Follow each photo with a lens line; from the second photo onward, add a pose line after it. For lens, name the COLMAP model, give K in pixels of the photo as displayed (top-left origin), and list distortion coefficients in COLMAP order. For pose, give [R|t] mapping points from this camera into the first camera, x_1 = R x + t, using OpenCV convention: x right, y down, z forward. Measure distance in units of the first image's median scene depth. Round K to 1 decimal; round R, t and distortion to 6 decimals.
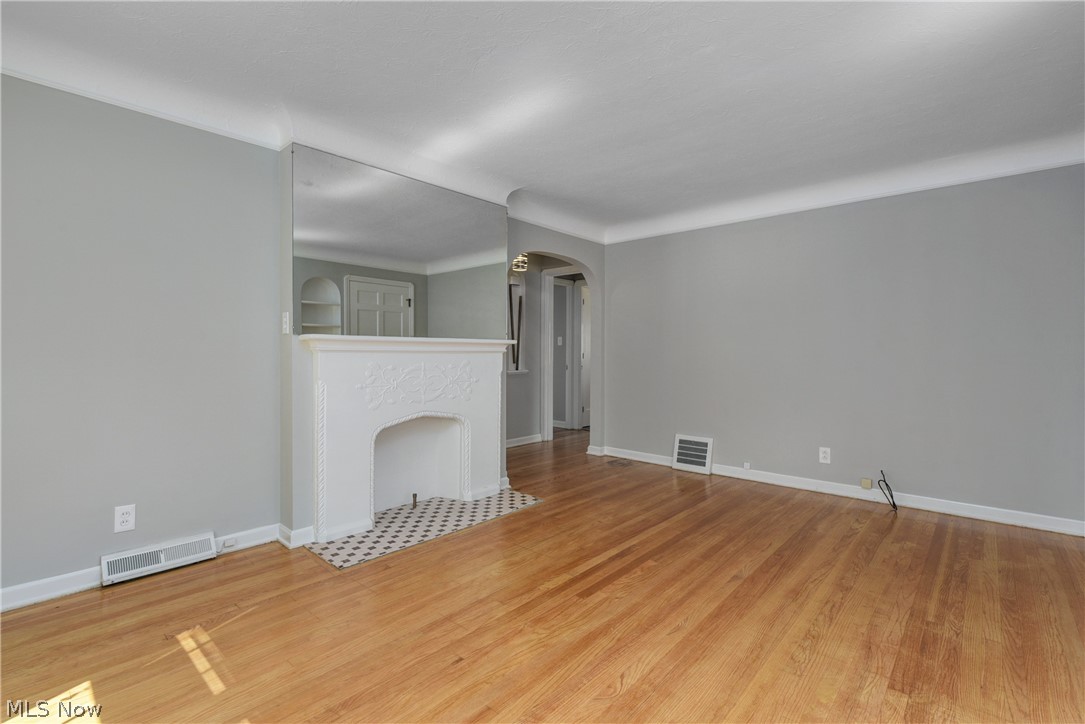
lens RADIAL K [[470.0, 0, 534.0], [0, 470.0, 359.2], [0, 0, 1]] dist [-0.010101, -0.000408]
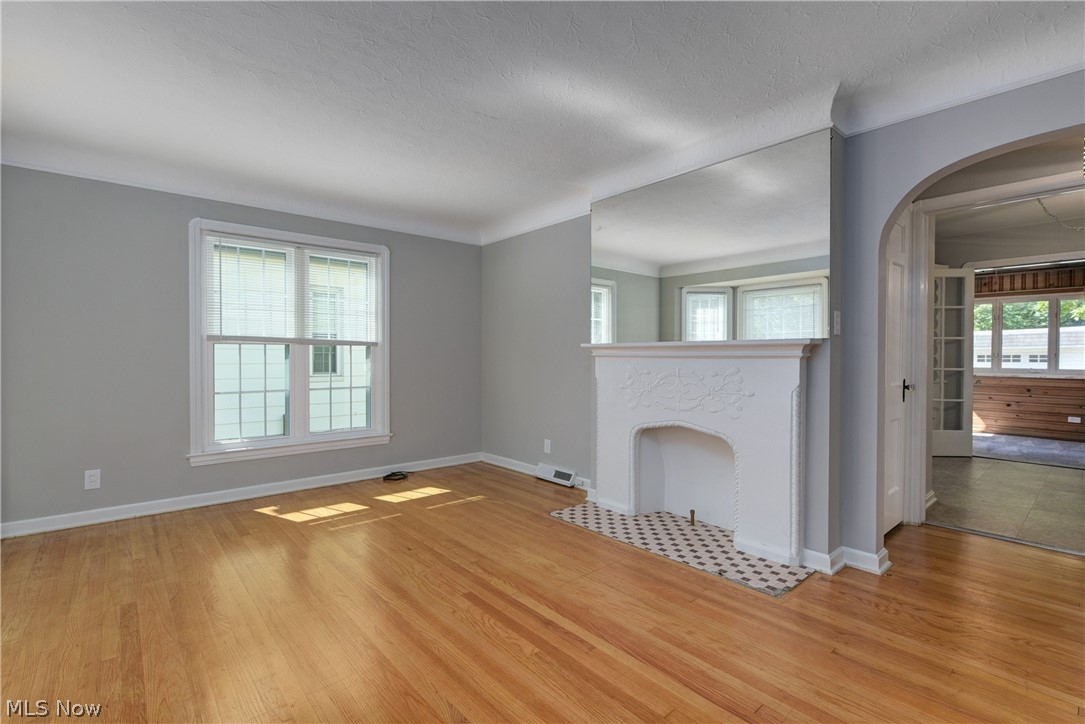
lens RADIAL K [[470.0, 0, 534.0], [0, 470.0, 359.2], [0, 0, 1]] dist [-0.010101, -0.000408]
pose [[-0.076423, 0.004283, -0.997066, 0.818350], [-0.014852, 0.999875, 0.005433, -0.012921], [0.996965, 0.015224, -0.076350, 0.894585]]
